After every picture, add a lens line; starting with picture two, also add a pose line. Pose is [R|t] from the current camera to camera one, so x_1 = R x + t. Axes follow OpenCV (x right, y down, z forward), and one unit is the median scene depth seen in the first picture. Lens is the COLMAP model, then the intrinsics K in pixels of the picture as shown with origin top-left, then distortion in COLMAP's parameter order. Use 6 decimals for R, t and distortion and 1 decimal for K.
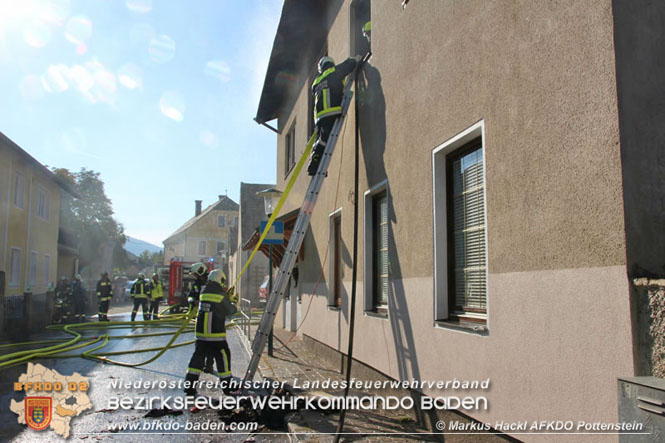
lens RADIAL K [[545.0, 0, 332.5], [0, 545.0, 221.5], [0, 0, 1]] dist [-0.097748, 0.006862]
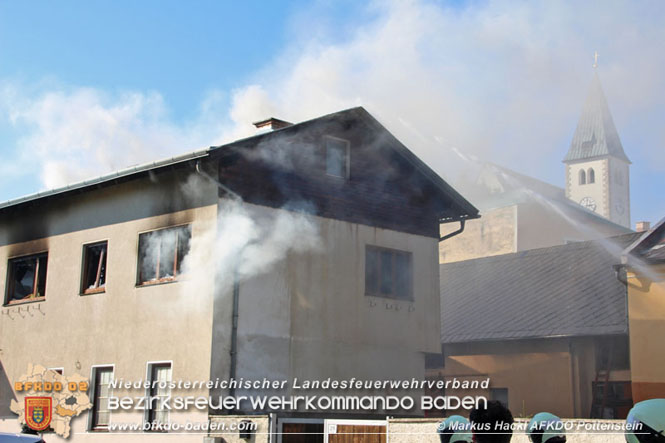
lens RADIAL K [[1127.3, 0, 332.5], [0, 1127.3, 221.5], [0, 0, 1]] dist [0.191174, 0.040934]
pose [[0.853838, 0.115751, 0.507507, -0.516192], [-0.084551, 0.992855, -0.084199, -0.110613], [-0.513627, 0.028982, 0.857524, -1.127628]]
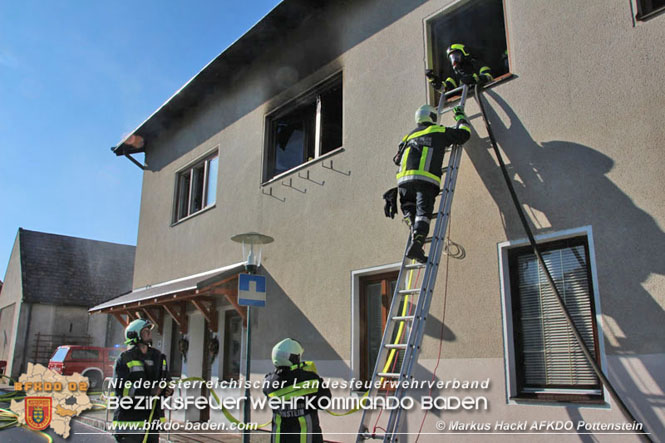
lens RADIAL K [[545.0, 0, 332.5], [0, 545.0, 221.5], [0, 0, 1]] dist [-0.097748, 0.006862]
pose [[0.878919, 0.132027, 0.458334, -0.213612], [-0.064633, 0.985031, -0.159803, 0.026140], [-0.472572, 0.110830, 0.874295, 0.160214]]
